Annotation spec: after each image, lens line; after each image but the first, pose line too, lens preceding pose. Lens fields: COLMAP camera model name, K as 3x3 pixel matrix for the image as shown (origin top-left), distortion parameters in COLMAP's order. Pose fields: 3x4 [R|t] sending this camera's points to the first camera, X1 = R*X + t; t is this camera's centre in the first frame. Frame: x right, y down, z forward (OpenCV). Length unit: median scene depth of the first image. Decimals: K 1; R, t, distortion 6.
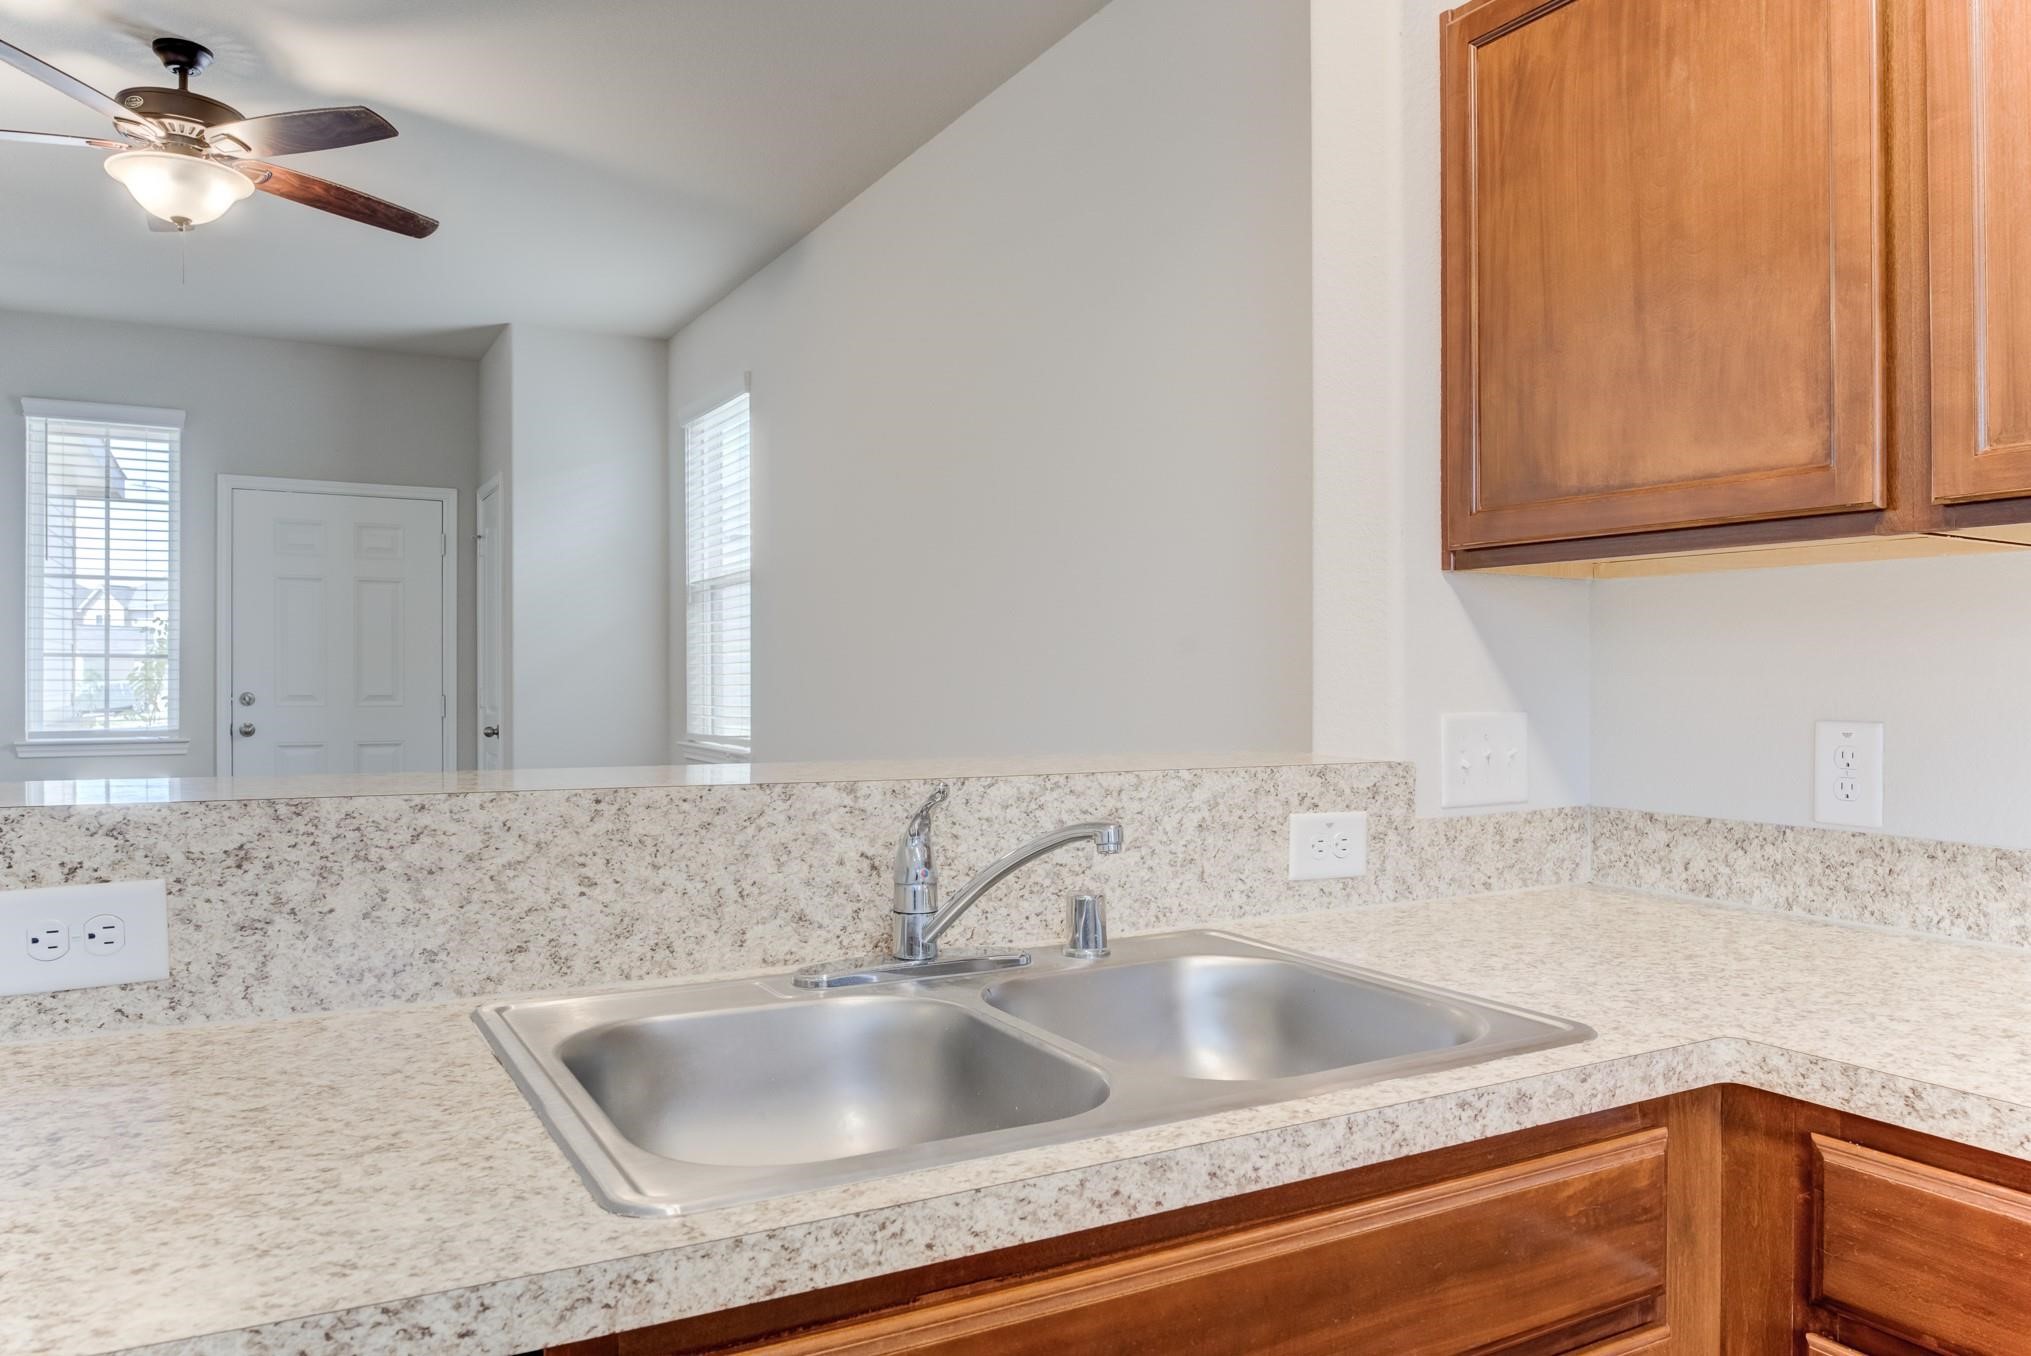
lens RADIAL K [[1394.8, 0, 942.5], [0, 1394.8, 678.9], [0, 0, 1]] dist [0.036679, -0.011987]
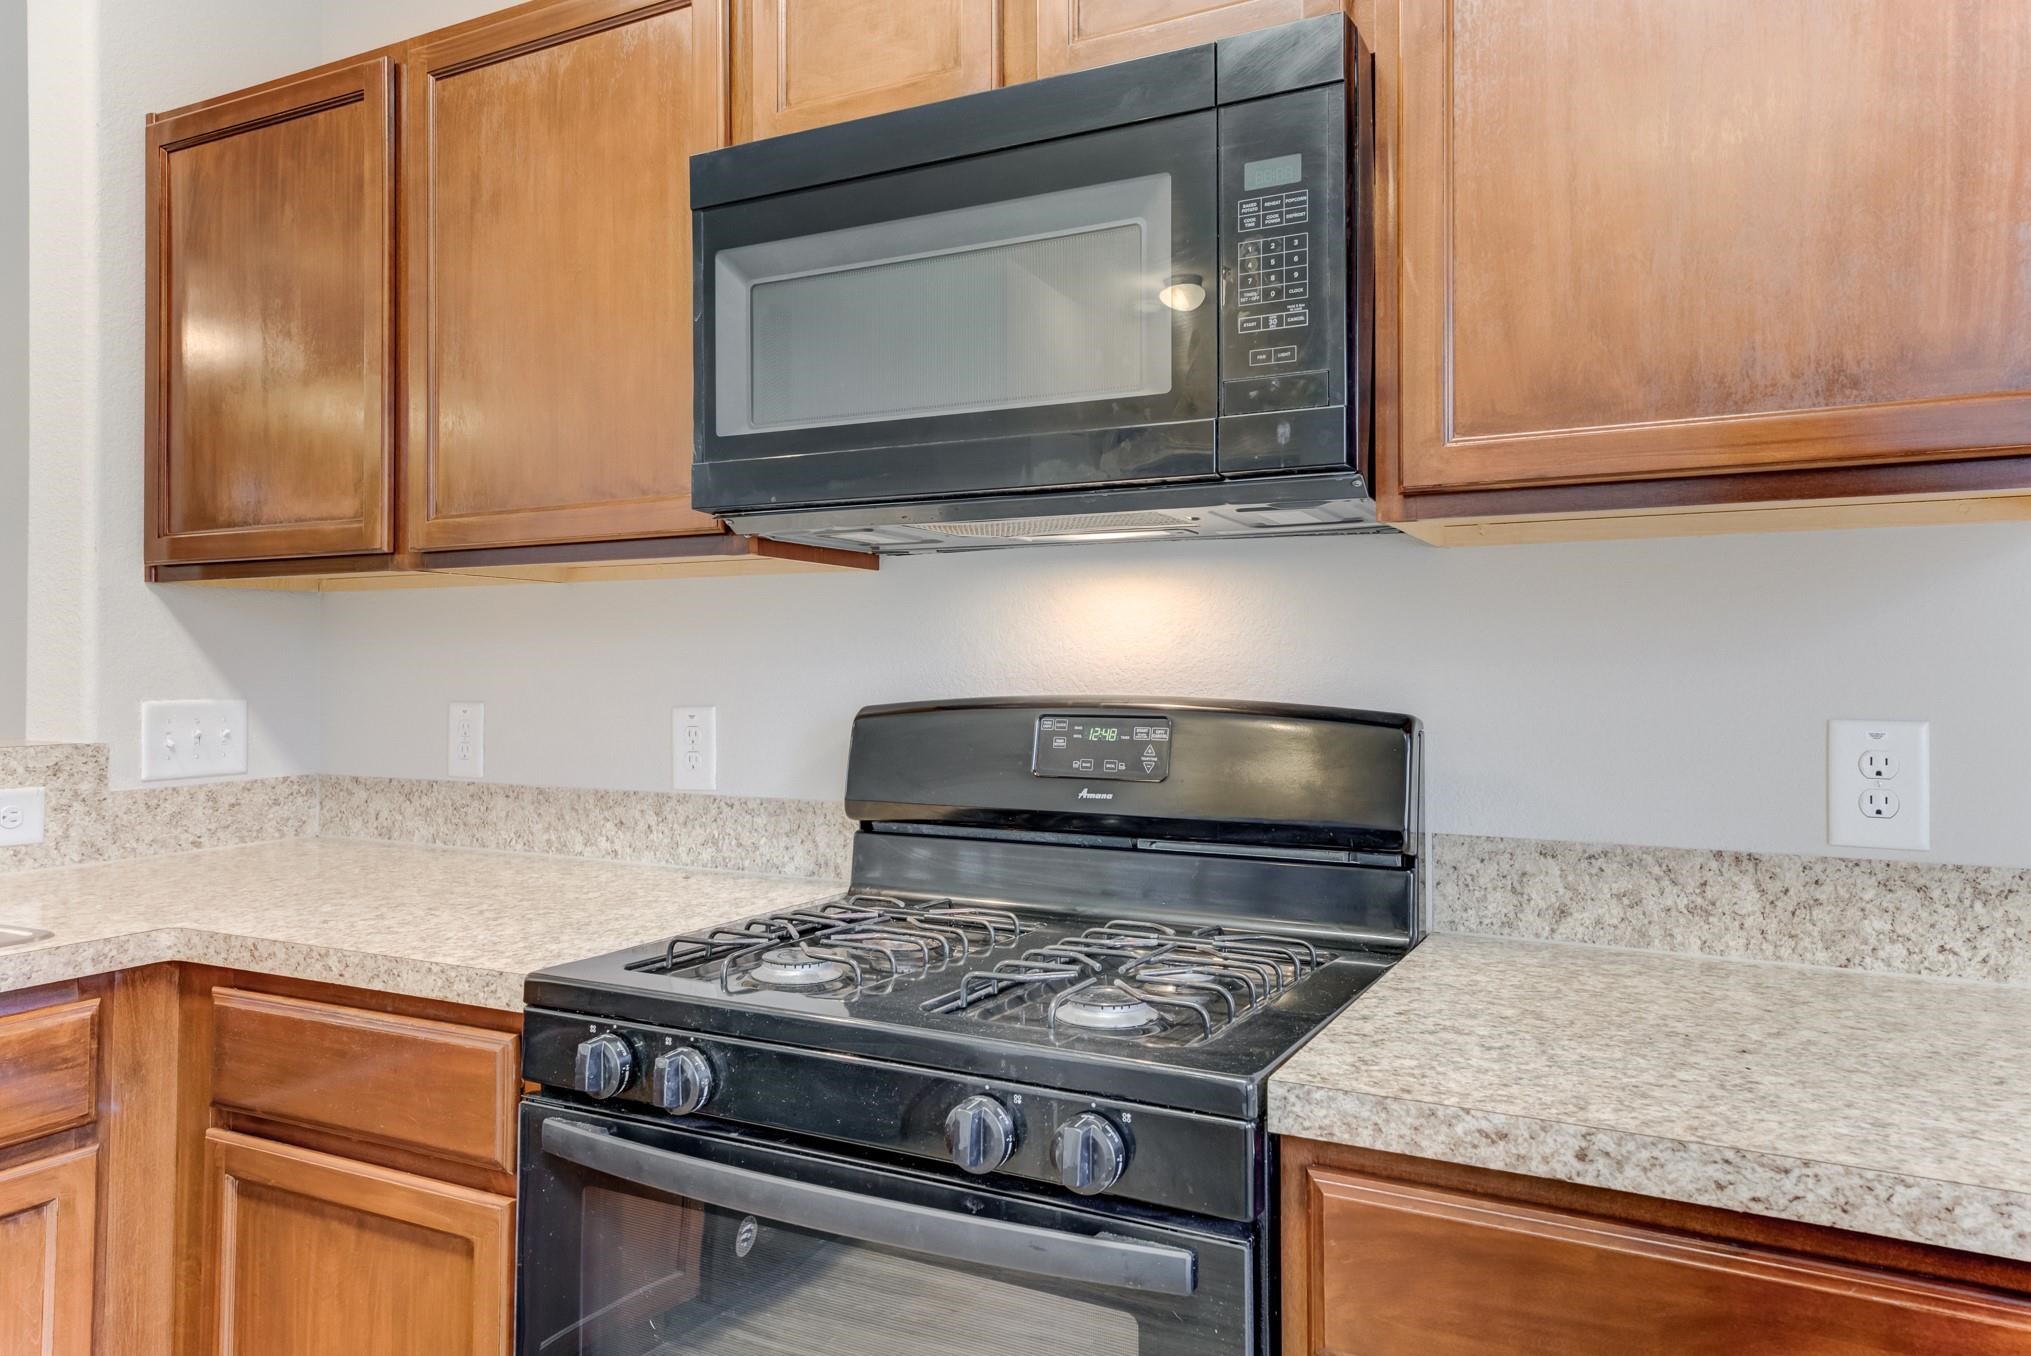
lens RADIAL K [[1394.8, 0, 996.8], [0, 1394.8, 654.6], [0, 0, 1]] dist [0.036679, -0.011987]
pose [[0.830524, 0.002251, 0.556978, 0.297772], [0.003442, 0.999952, -0.009175, -0.001980], [-0.556972, 0.009538, 0.830476, -0.408943]]
